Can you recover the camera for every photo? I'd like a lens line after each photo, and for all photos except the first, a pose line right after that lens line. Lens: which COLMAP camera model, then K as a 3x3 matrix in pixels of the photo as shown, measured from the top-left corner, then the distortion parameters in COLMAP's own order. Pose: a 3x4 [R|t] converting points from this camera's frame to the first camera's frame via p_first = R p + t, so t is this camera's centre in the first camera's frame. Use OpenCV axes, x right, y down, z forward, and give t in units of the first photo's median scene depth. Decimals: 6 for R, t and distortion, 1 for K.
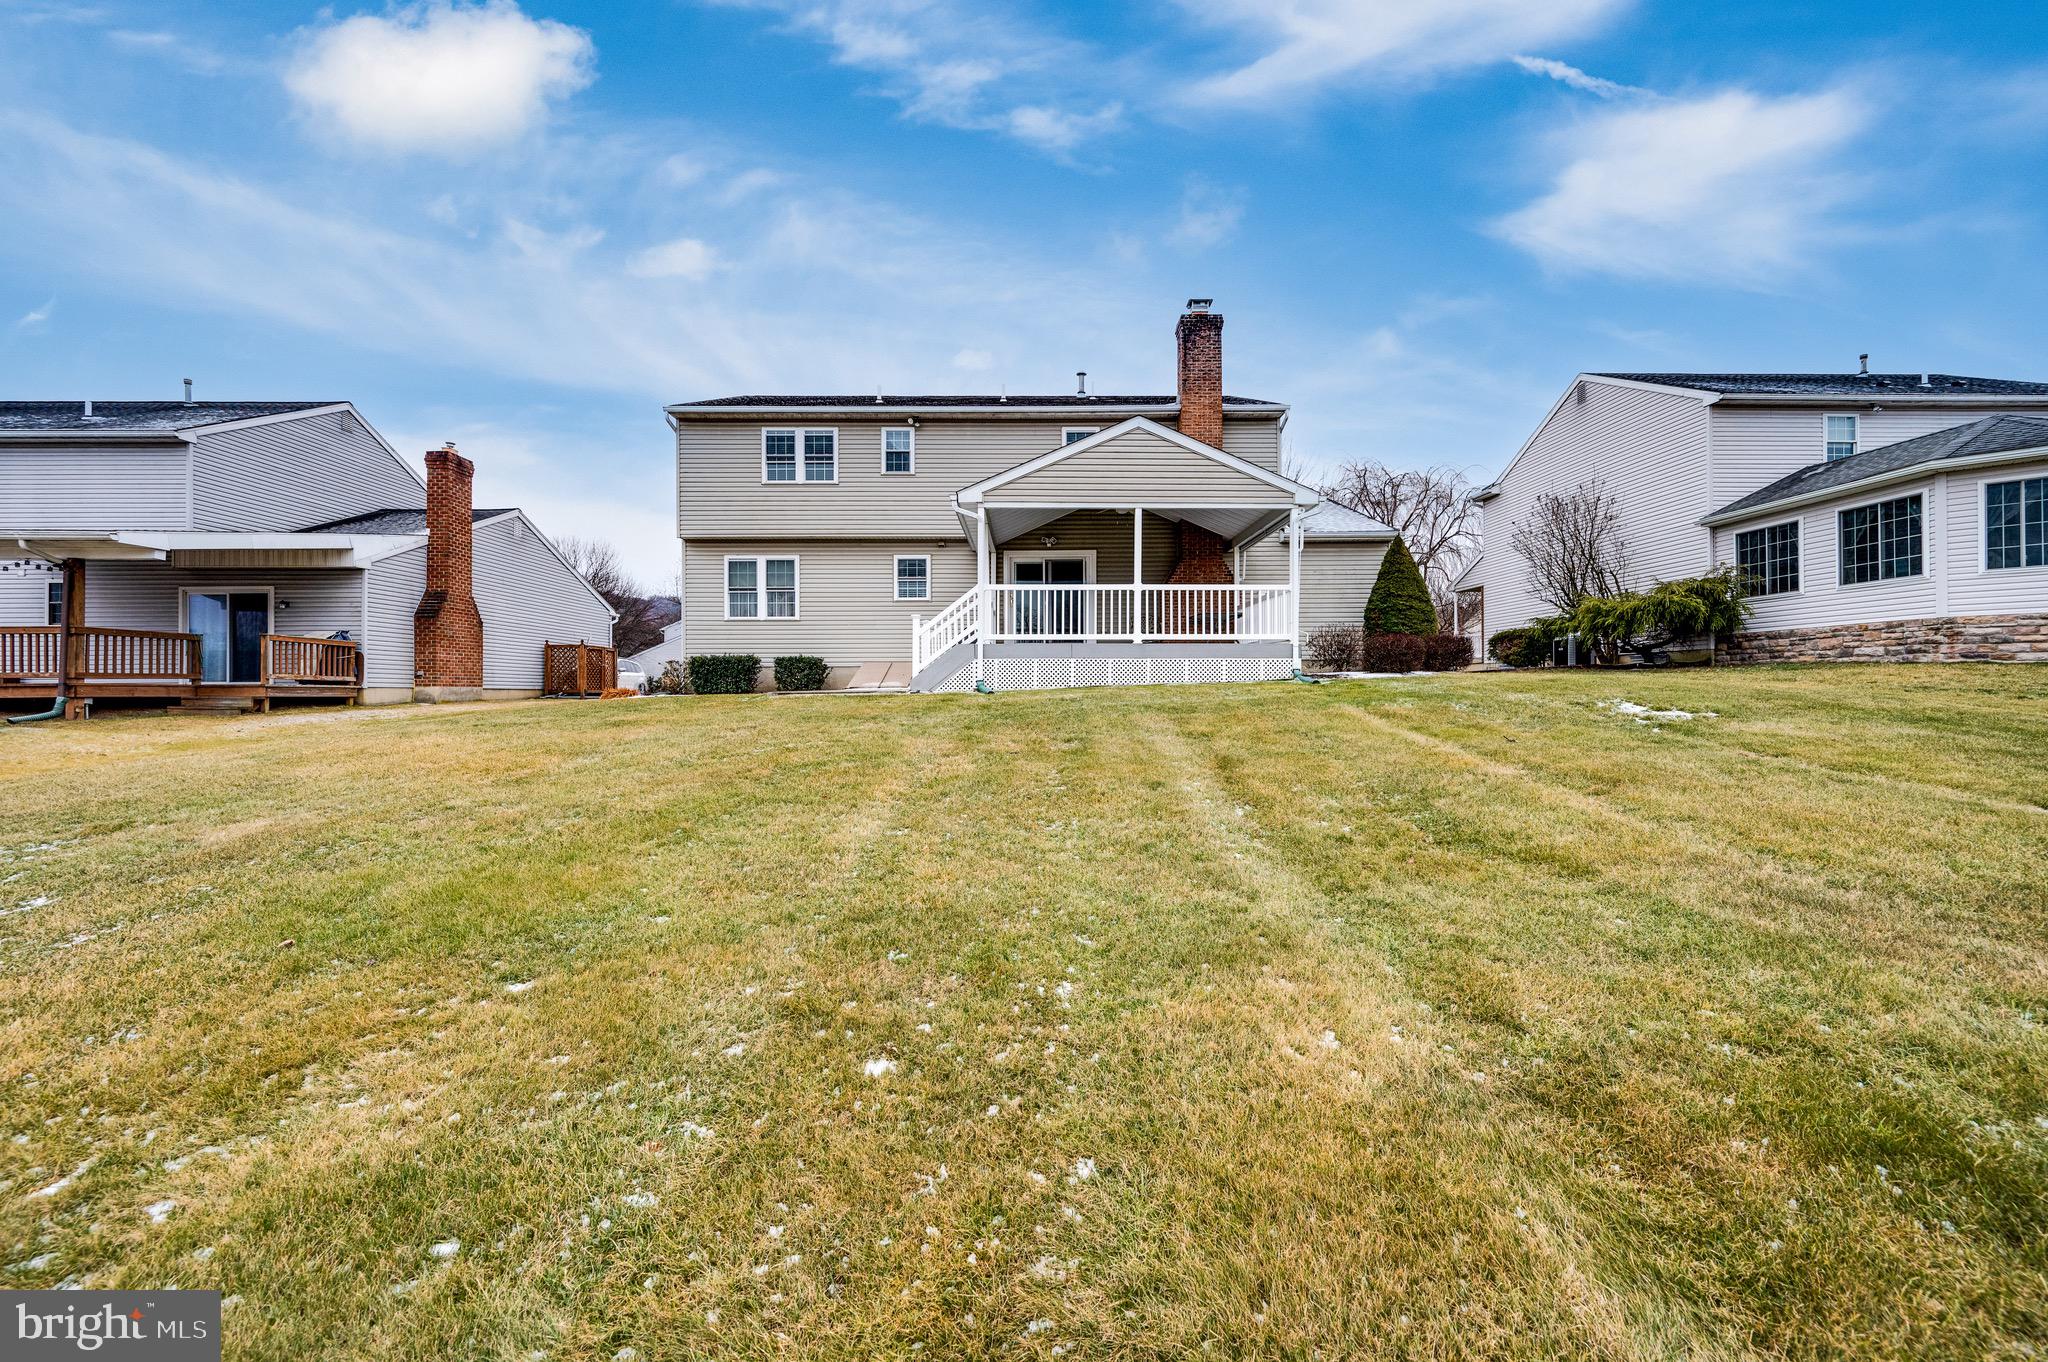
lens RADIAL K [[807.1, 0, 1028.6], [0, 807.1, 687.1], [0, 0, 1]] dist [-0.002628, 0.000337]
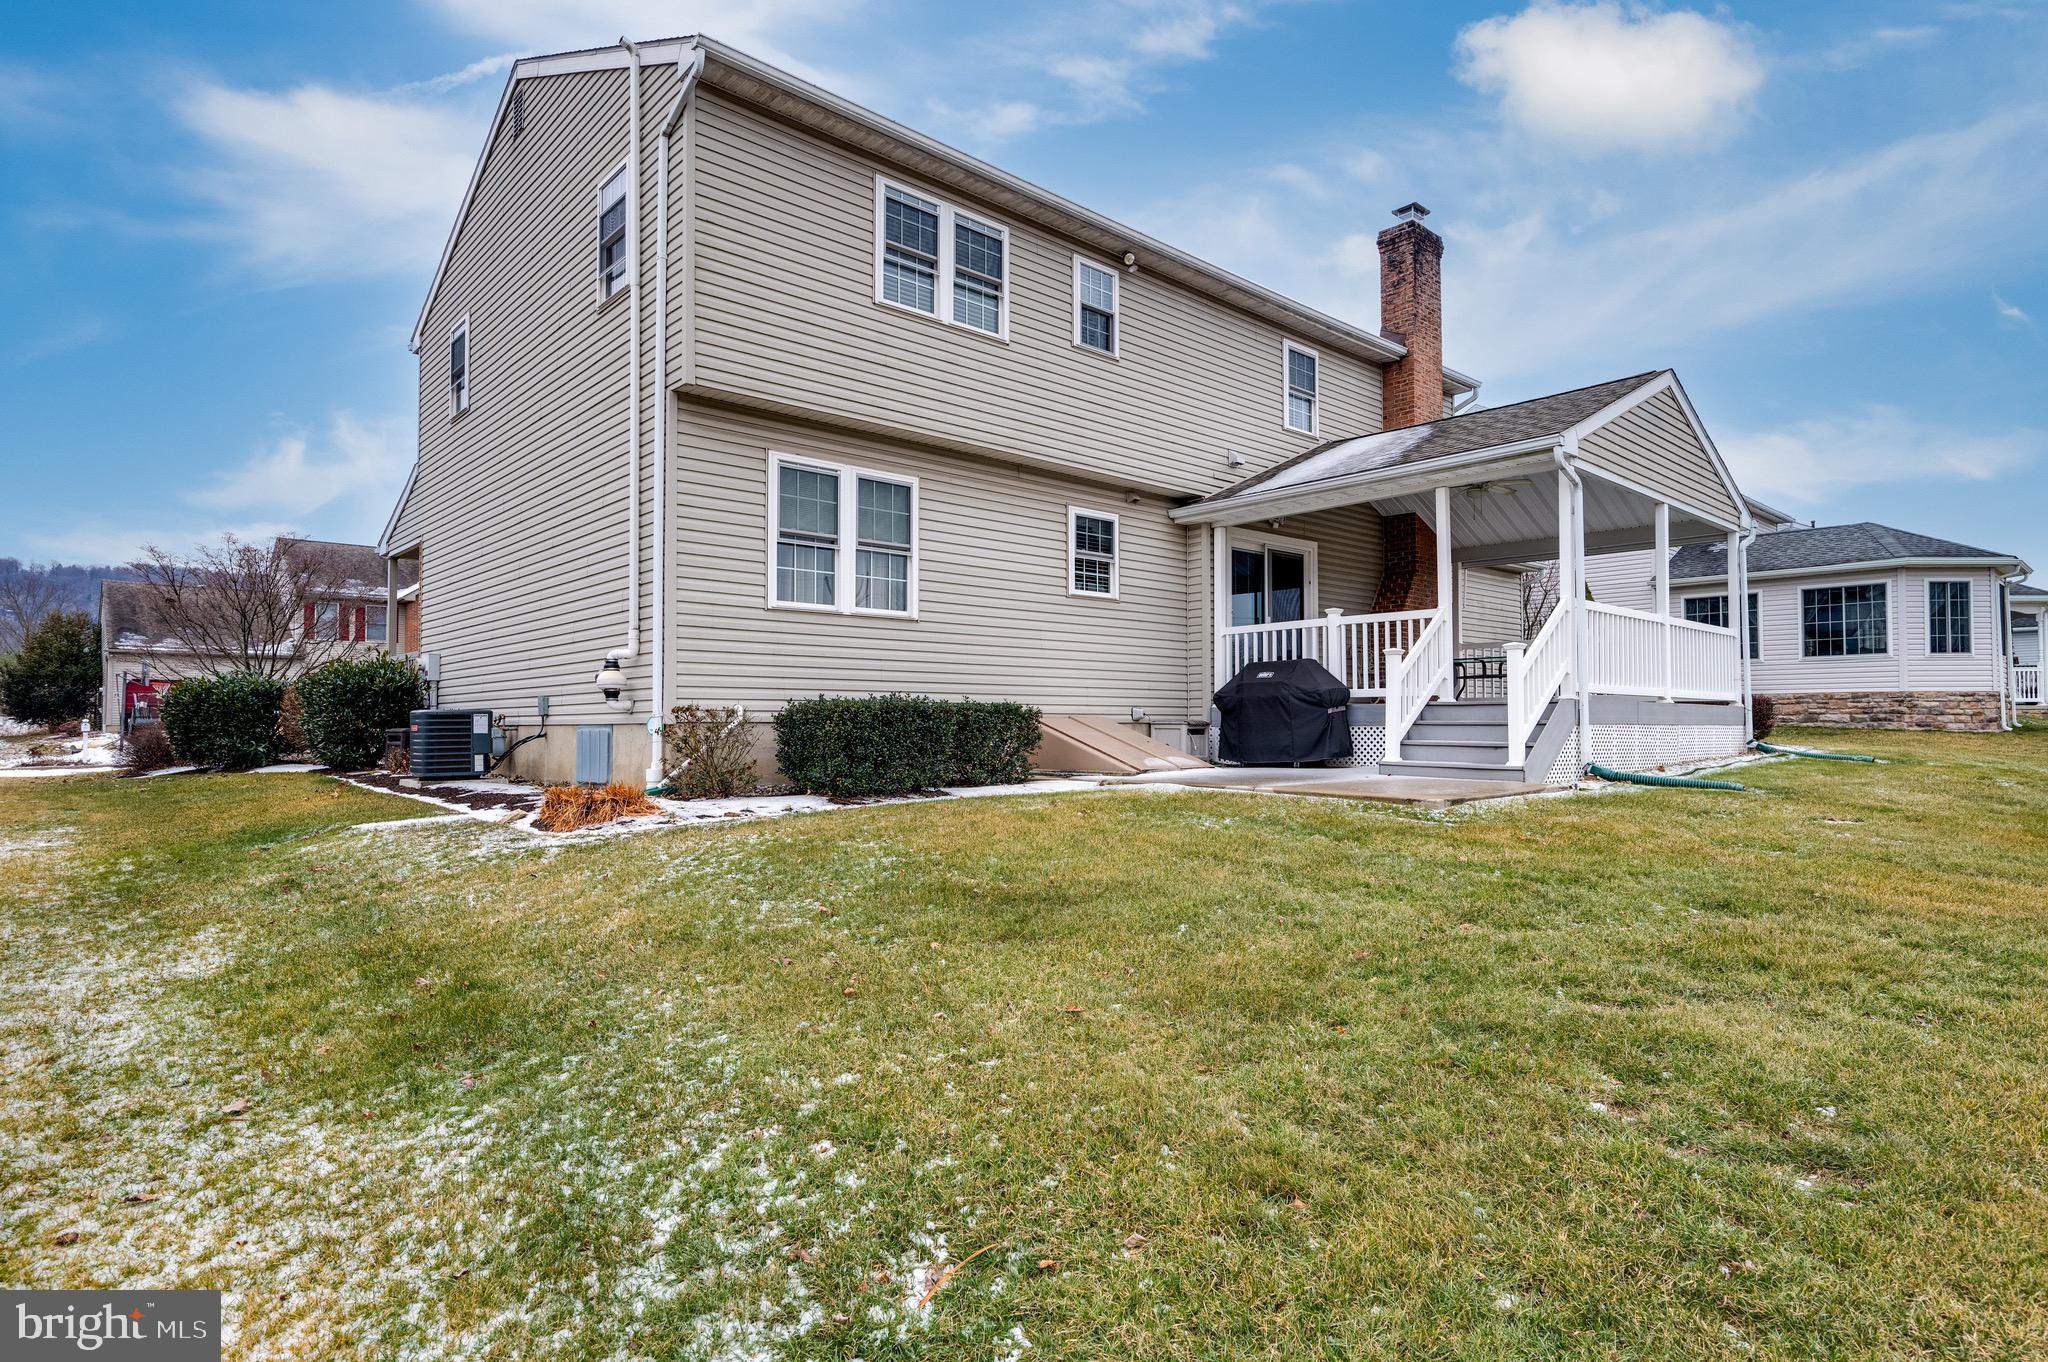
lens RADIAL K [[1082.6, 0, 1028.1], [0, 1082.6, 685.4], [0, 0, 1]] dist [-0.002985, -0.000267]
pose [[0.747757, 0.026817, 0.663431, -0.650708], [-0.006450, 0.999430, -0.033129, -0.026989], [-0.663941, 0.020493, 0.747504, 0.514993]]
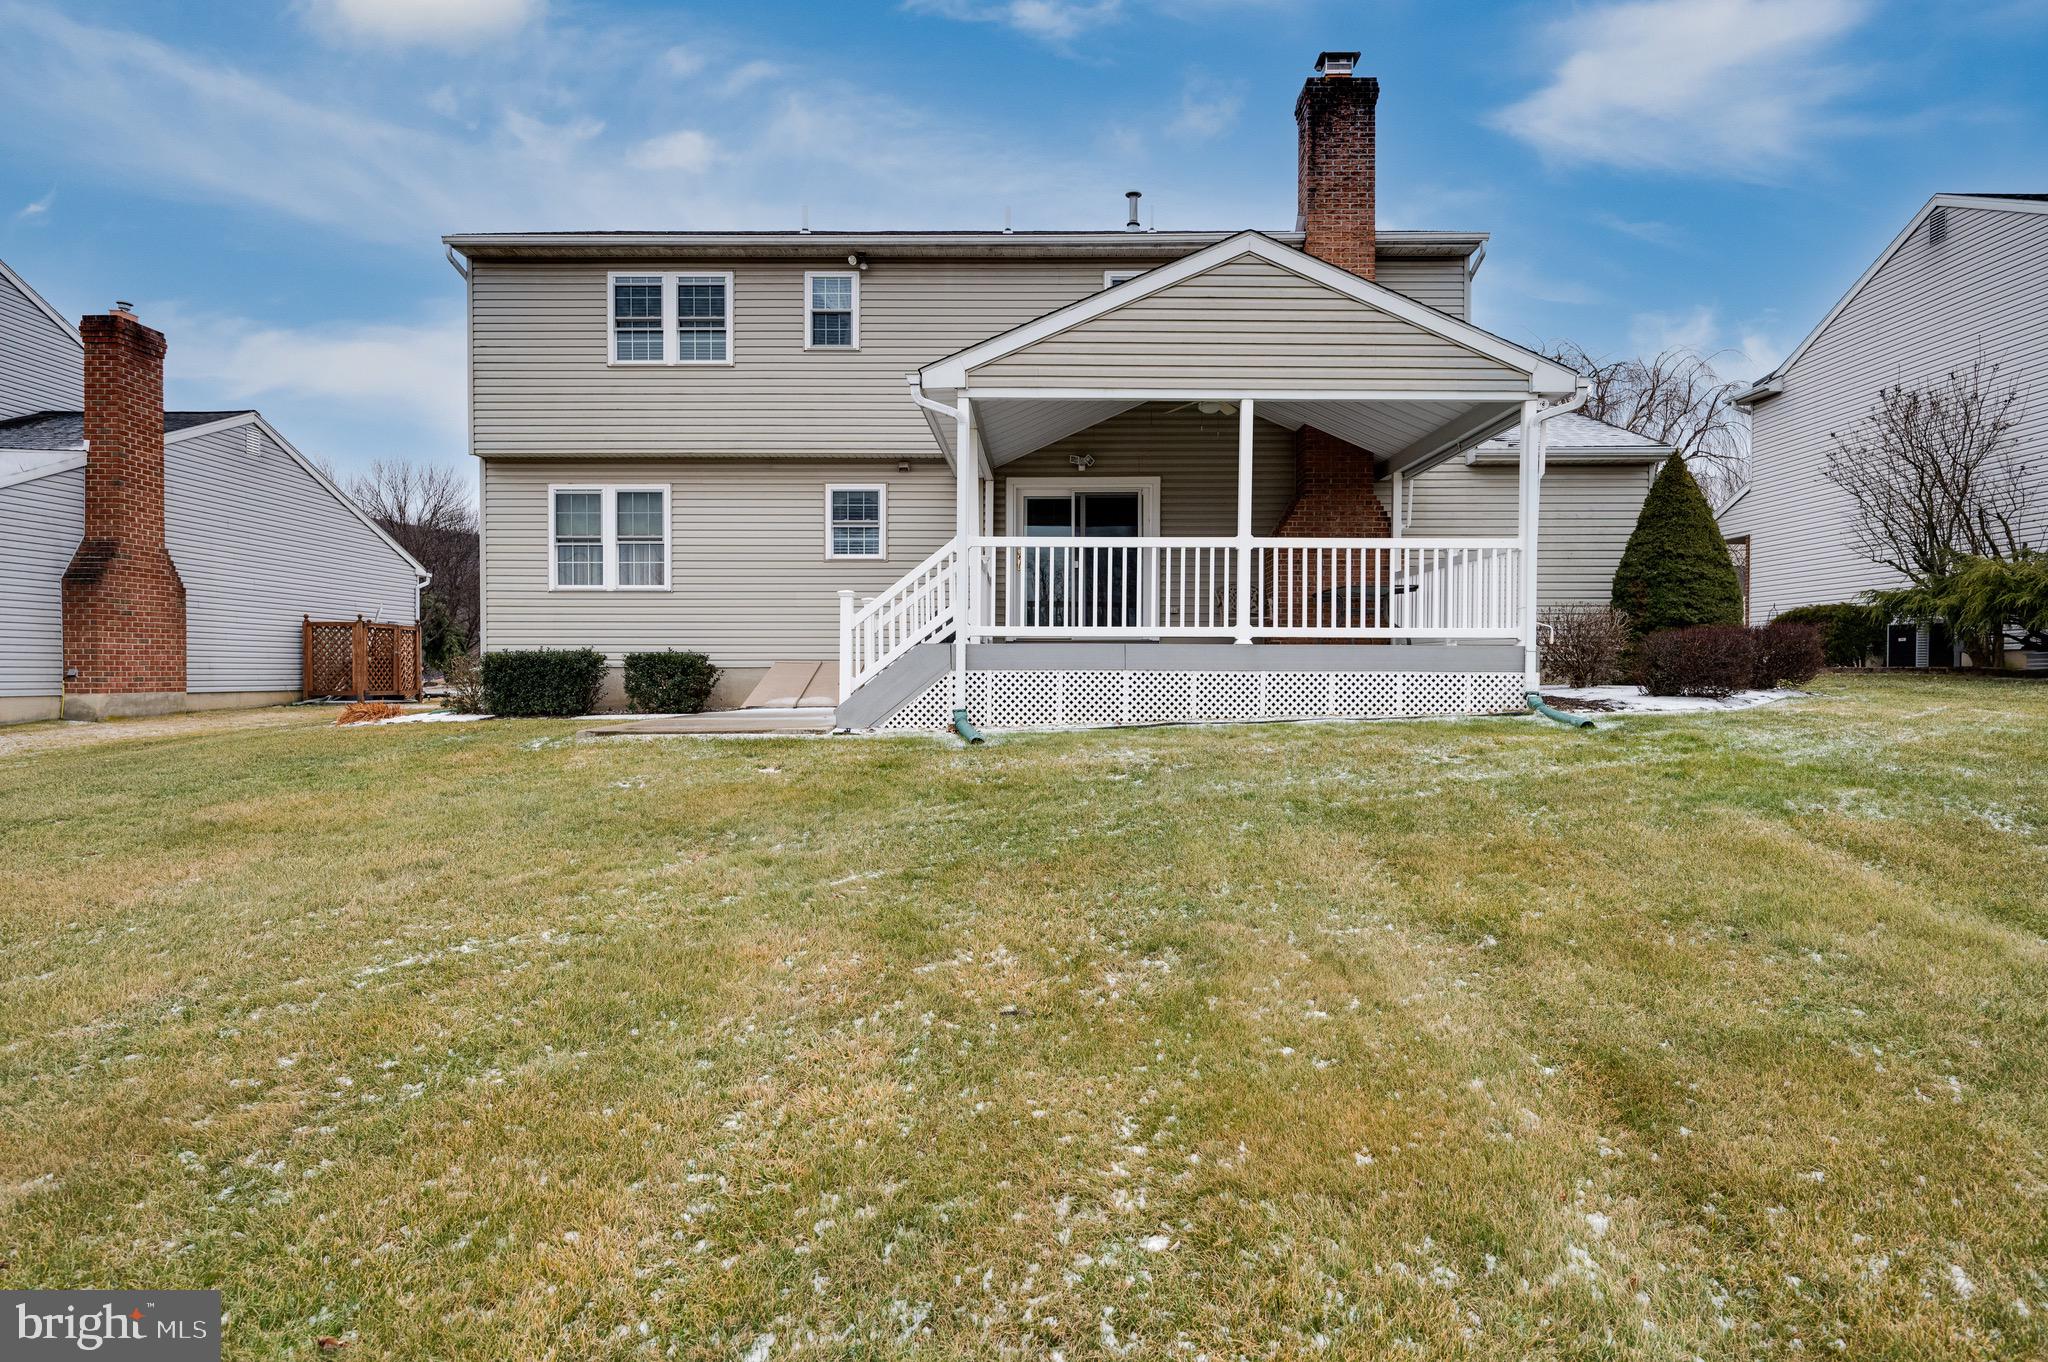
lens RADIAL K [[1082.6, 0, 1028.1], [0, 1082.6, 685.4], [0, 0, 1]] dist [-0.002985, -0.000267]
pose [[0.999866, 0.005545, -0.015401, -0.001312], [-0.005240, 0.999790, 0.019816, -0.029695], [0.015507, -0.019733, 0.999685, 0.188807]]
